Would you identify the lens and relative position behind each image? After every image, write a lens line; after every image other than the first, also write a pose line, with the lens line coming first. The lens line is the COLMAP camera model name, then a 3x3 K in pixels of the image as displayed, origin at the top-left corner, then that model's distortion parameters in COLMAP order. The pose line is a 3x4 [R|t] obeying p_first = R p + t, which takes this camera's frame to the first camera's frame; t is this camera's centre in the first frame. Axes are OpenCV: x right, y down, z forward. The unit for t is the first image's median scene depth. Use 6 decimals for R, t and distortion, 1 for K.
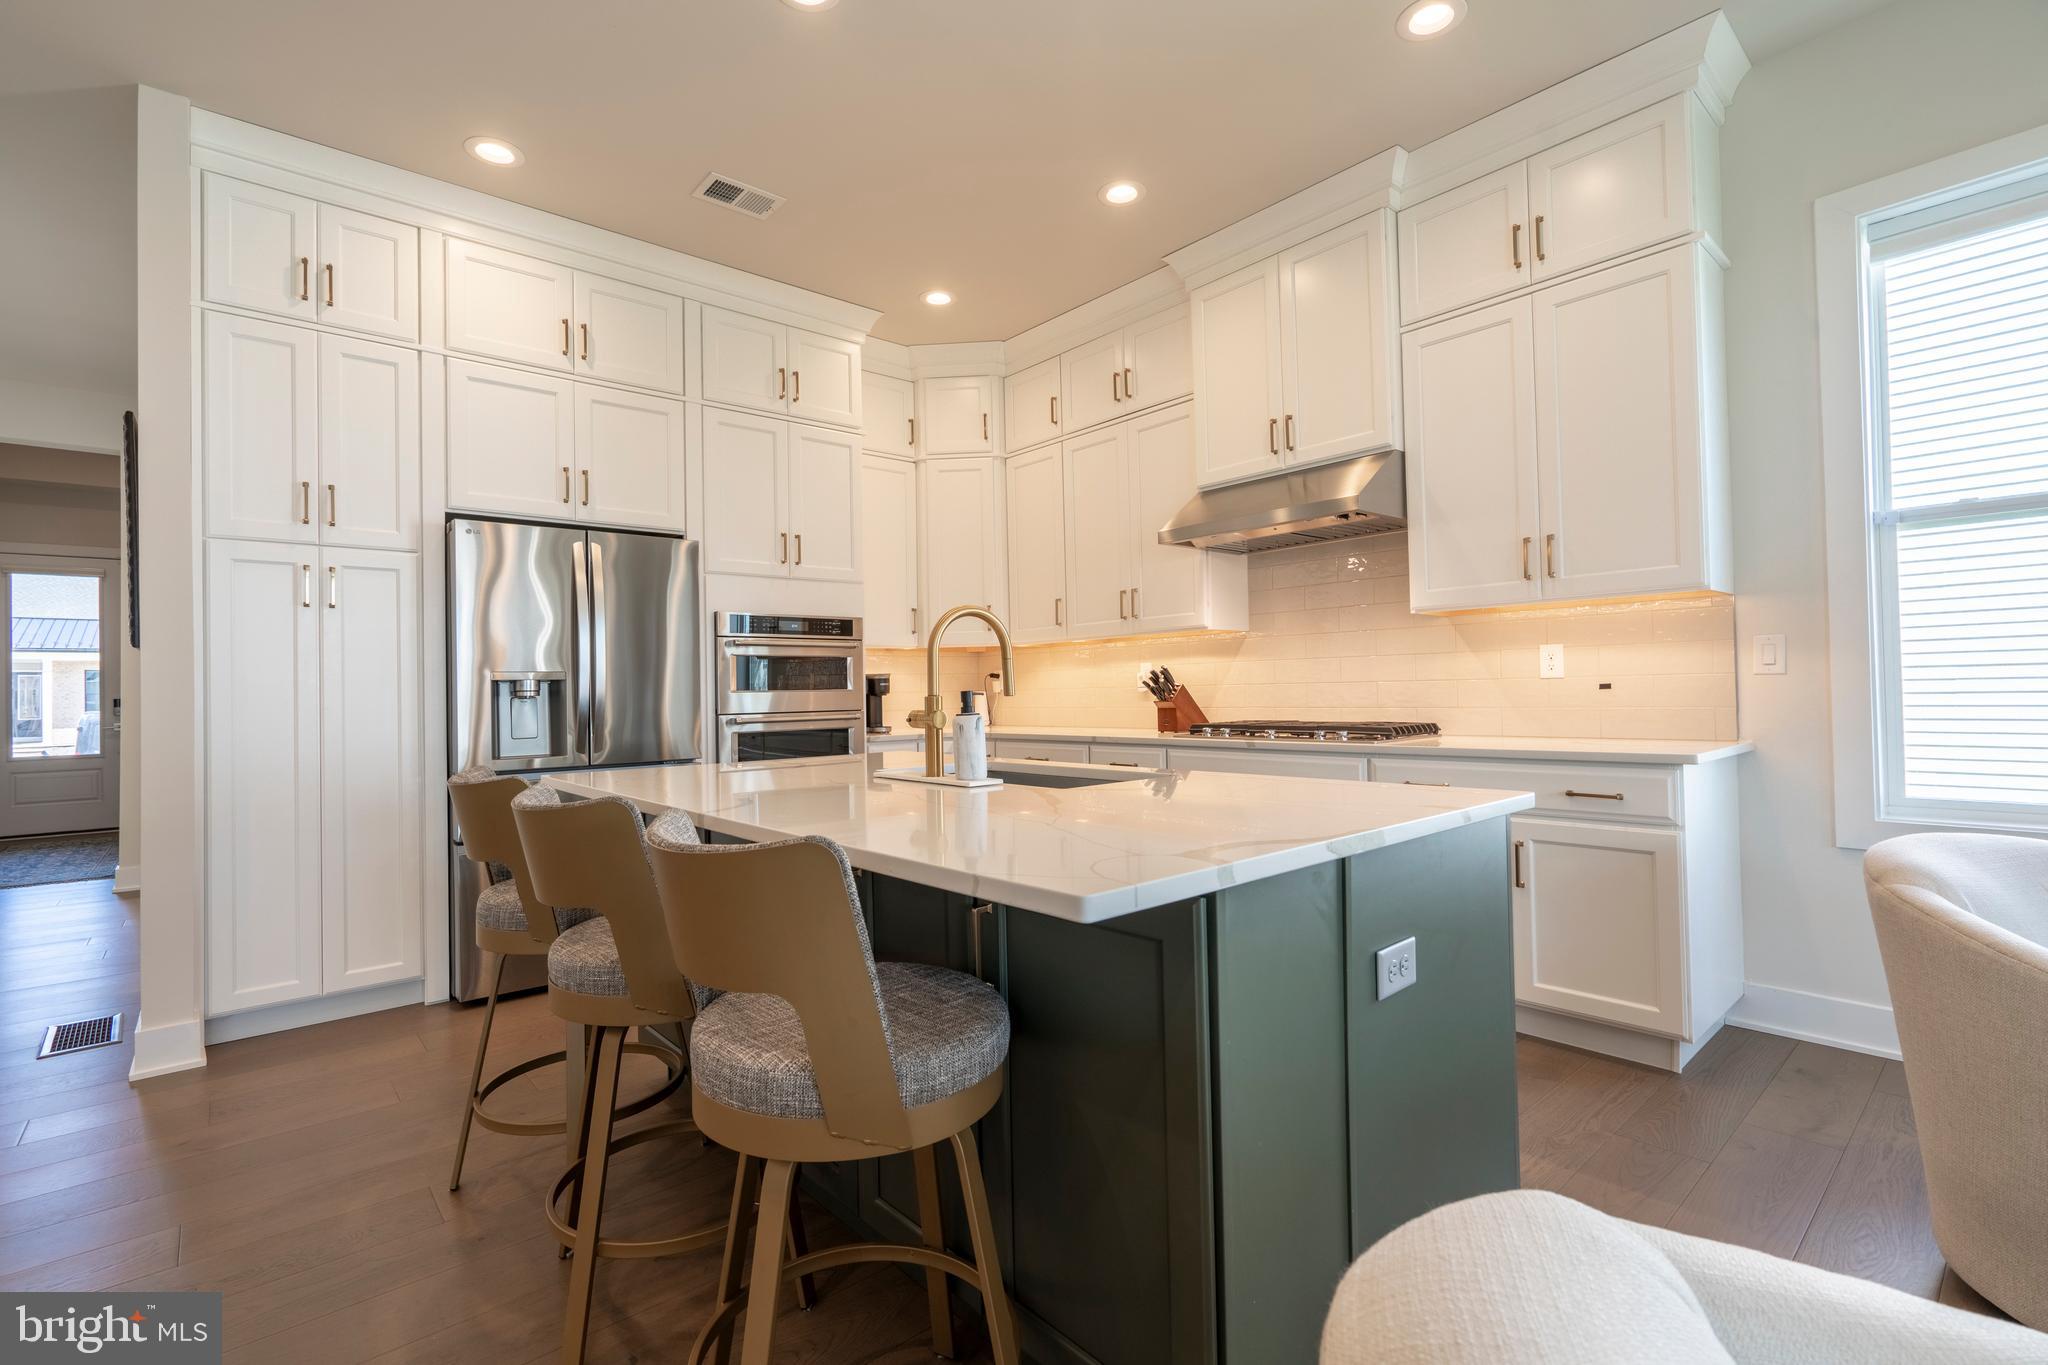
lens RADIAL K [[919.5, 0, 1009.7], [0, 919.5, 679.9], [0, 0, 1]] dist [-0.005250, 0.001586]
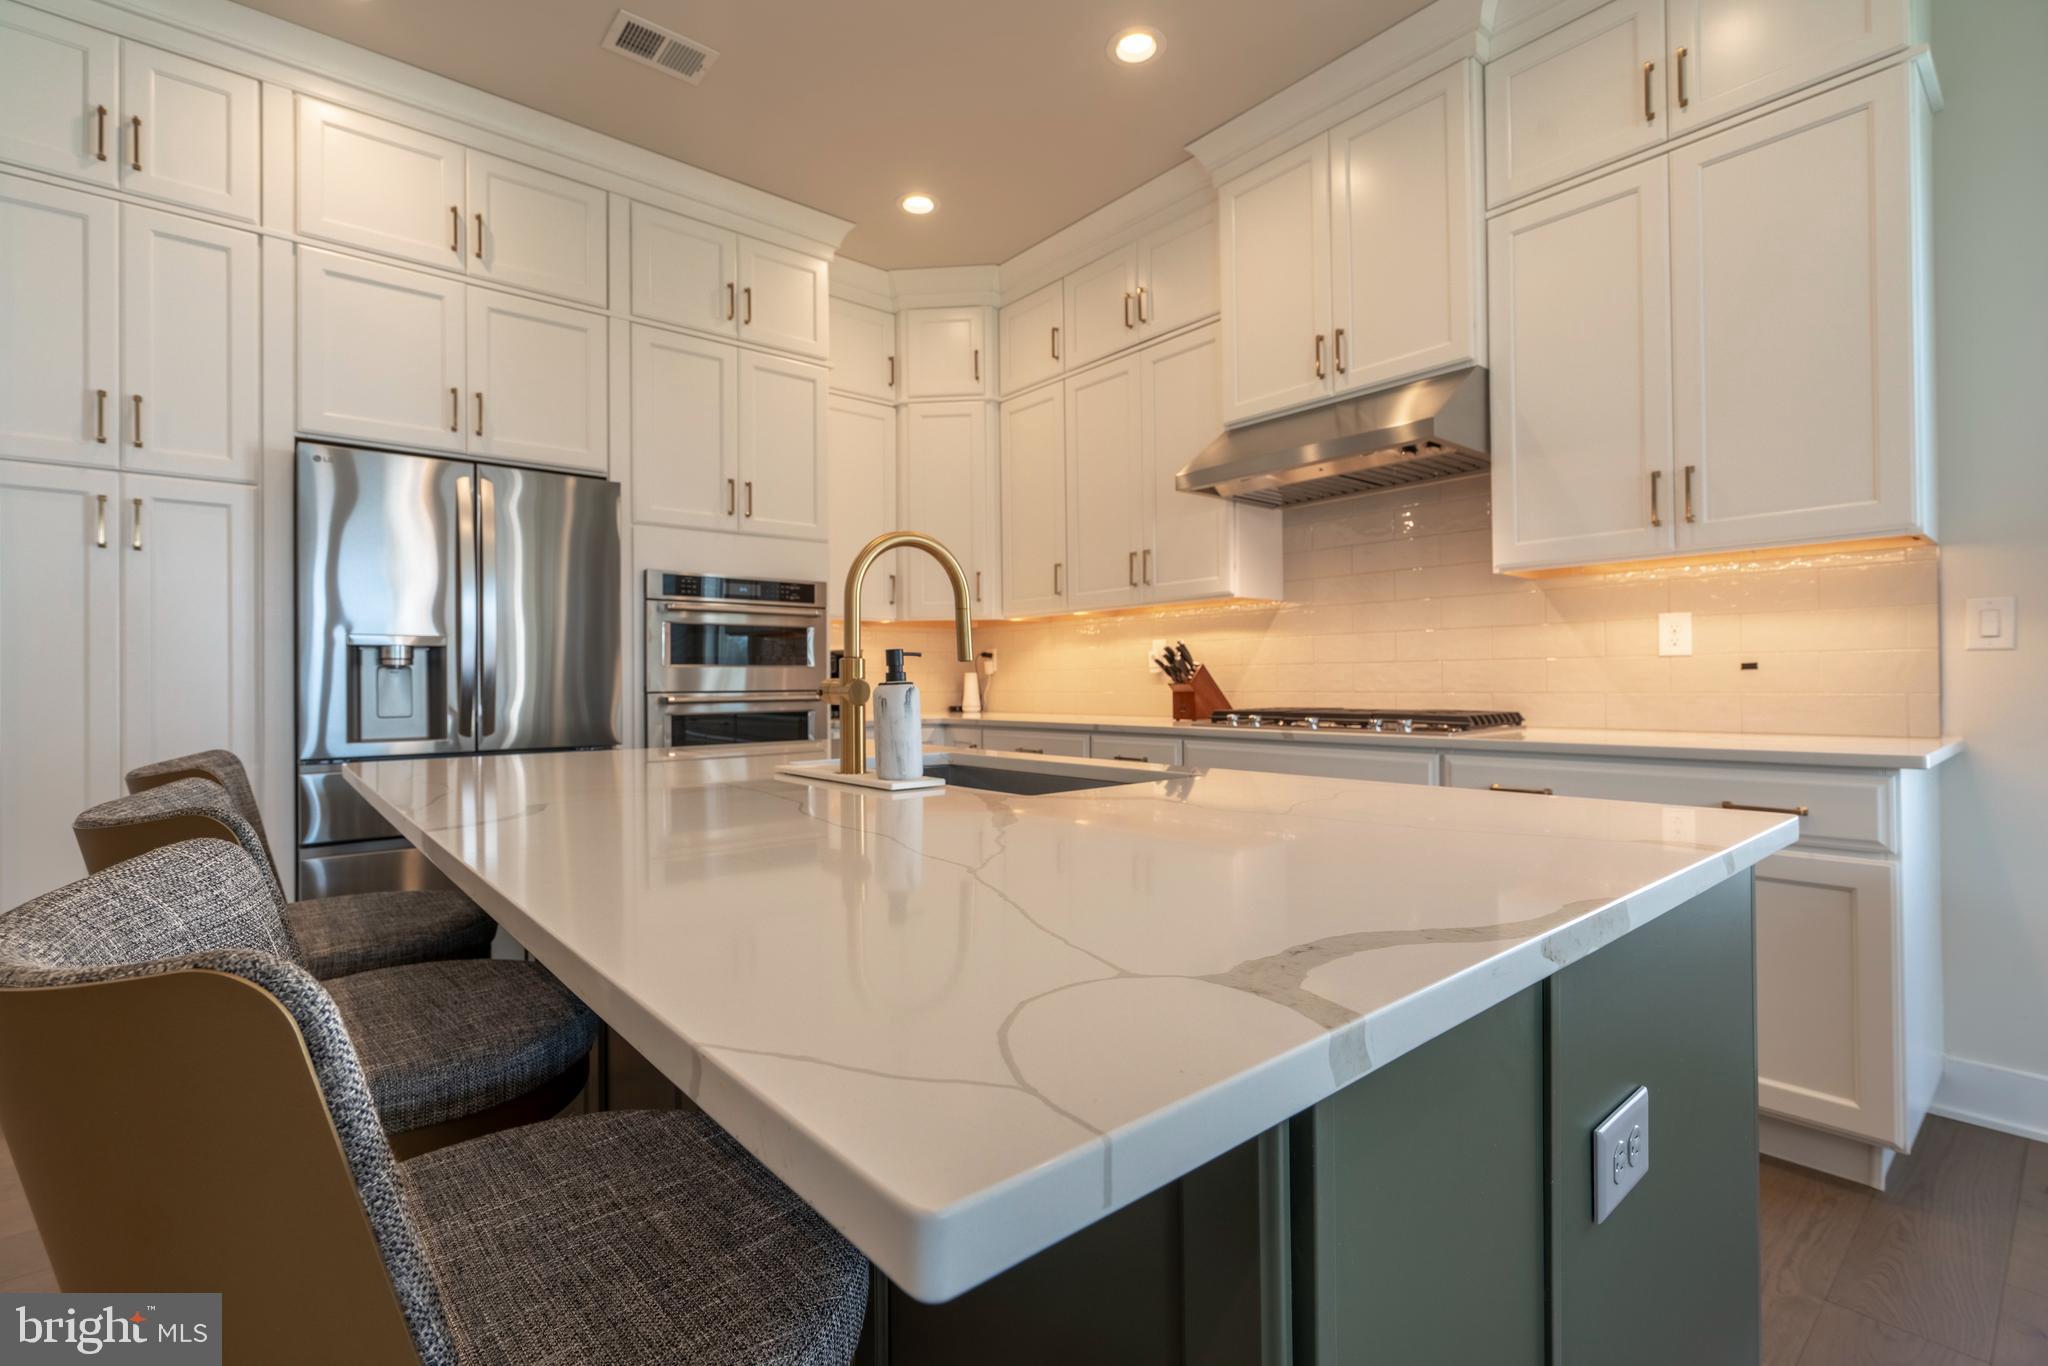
lens RADIAL K [[921.9, 0, 1009.1], [0, 921.9, 679.1], [0, 0, 1]] dist [-0.003259, 0.001233]
pose [[0.999820, 0.011386, -0.015175, 0.028248], [-0.011249, 0.999895, 0.009102, 0.015510], [0.015277, -0.008929, 0.999843, 0.180888]]
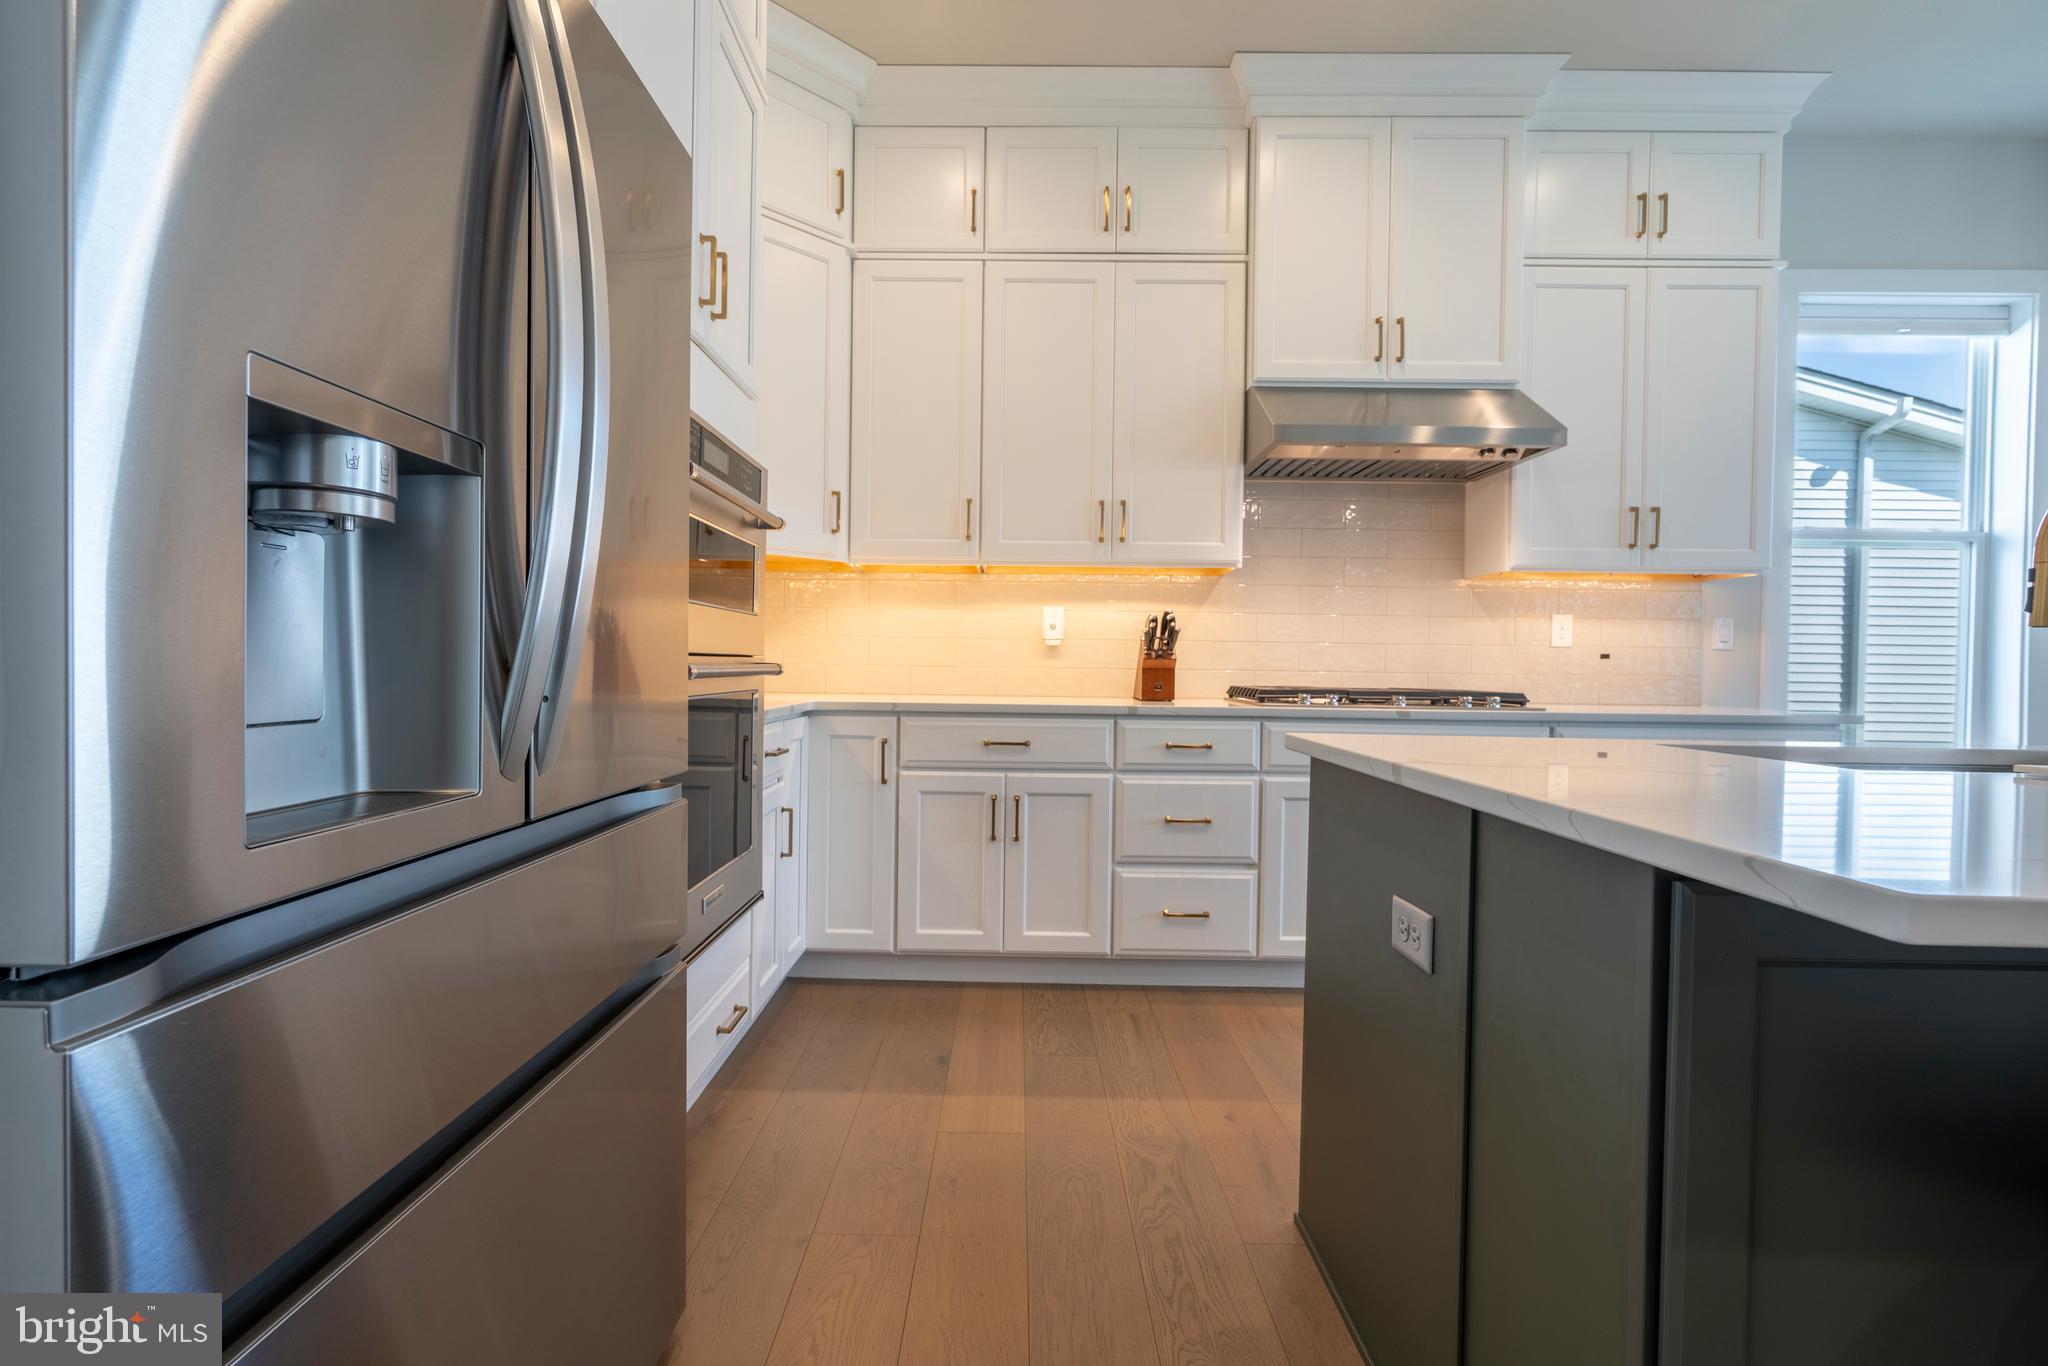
lens RADIAL K [[919.5, 0, 1009.7], [0, 919.5, 680.4], [0, 0, 1]] dist [-0.005250, 0.001586]
pose [[0.656960, 0.016626, 0.753742, -0.545882], [-0.035515, 0.999329, 0.008912, 0.043952], [-0.753088, -0.032623, 0.657110, 0.706425]]
